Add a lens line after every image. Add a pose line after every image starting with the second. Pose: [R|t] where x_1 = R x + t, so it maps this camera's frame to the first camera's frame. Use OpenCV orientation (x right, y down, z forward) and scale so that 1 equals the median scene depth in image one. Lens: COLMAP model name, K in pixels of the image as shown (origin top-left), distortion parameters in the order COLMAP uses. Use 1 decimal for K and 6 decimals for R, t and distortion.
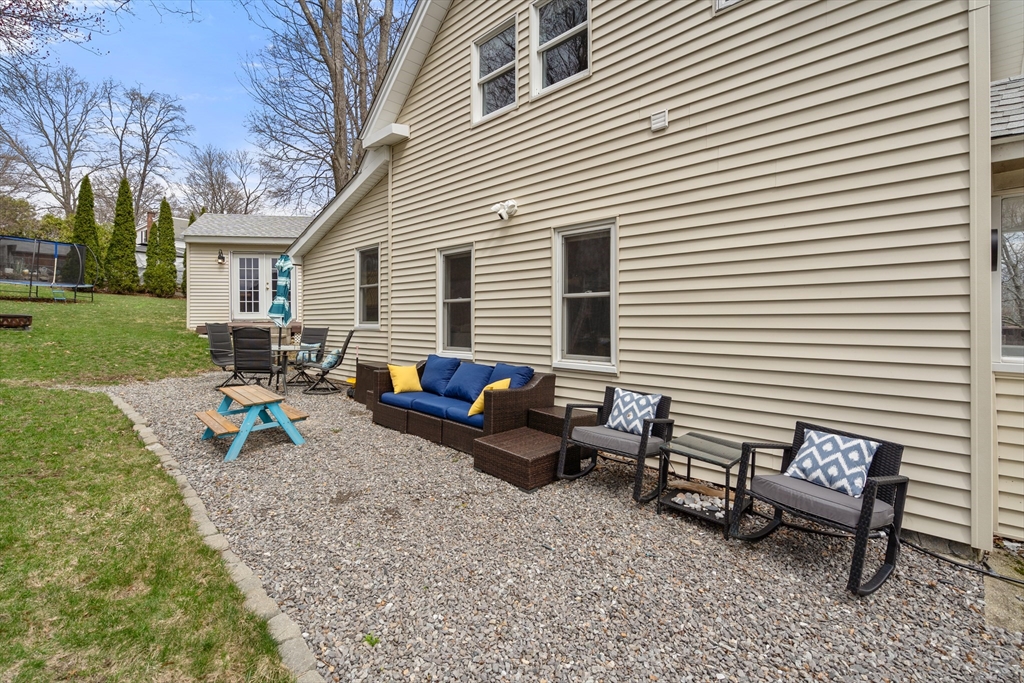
lens RADIAL K [[469.8, 0, 508.5], [0, 469.8, 312.4], [0, 0, 1]] dist [-0.002182, -0.000375]
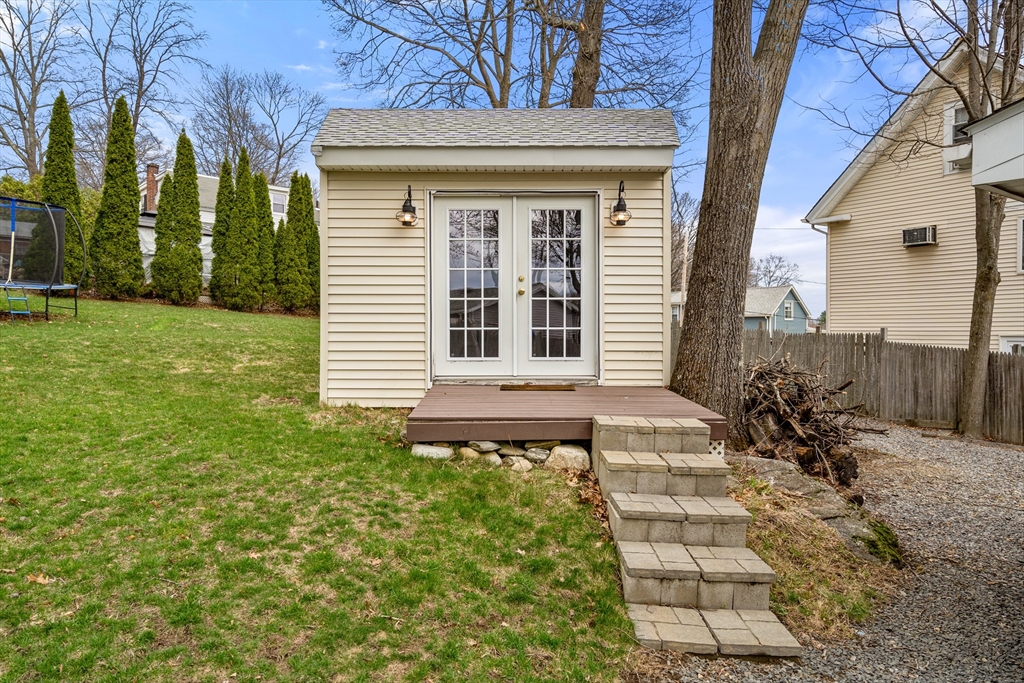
lens RADIAL K [[706.6, 0, 512.4], [0, 706.6, 327.7], [0, 0, 1]] dist [0.003869, 0.003531]
pose [[0.987315, 0.003866, -0.158729, -0.207711], [-0.002472, 0.999957, 0.008983, -0.013786], [0.158757, -0.008477, 0.987281, 0.219584]]
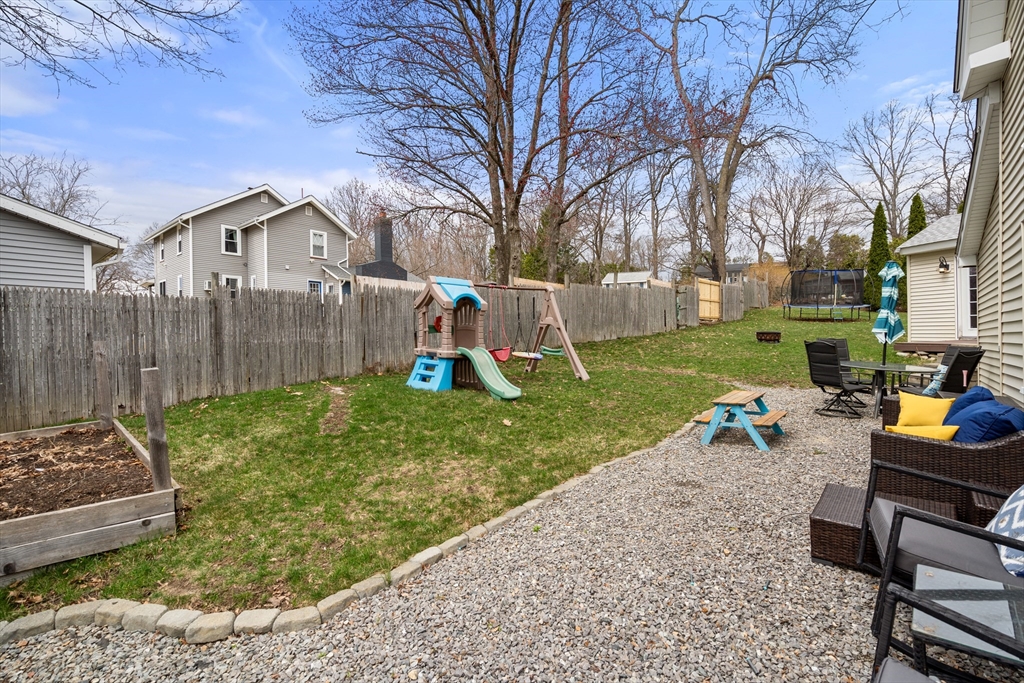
lens RADIAL K [[465.9, 0, 507.3], [0, 465.9, 341.5], [0, 0, 1]] dist [-0.001278, 0.000445]
pose [[0.088823, 0.020825, -0.995830, 0.085798], [0.003443, 0.999769, 0.021215, 0.001472], [0.996041, -0.005313, 0.088731, 0.051063]]
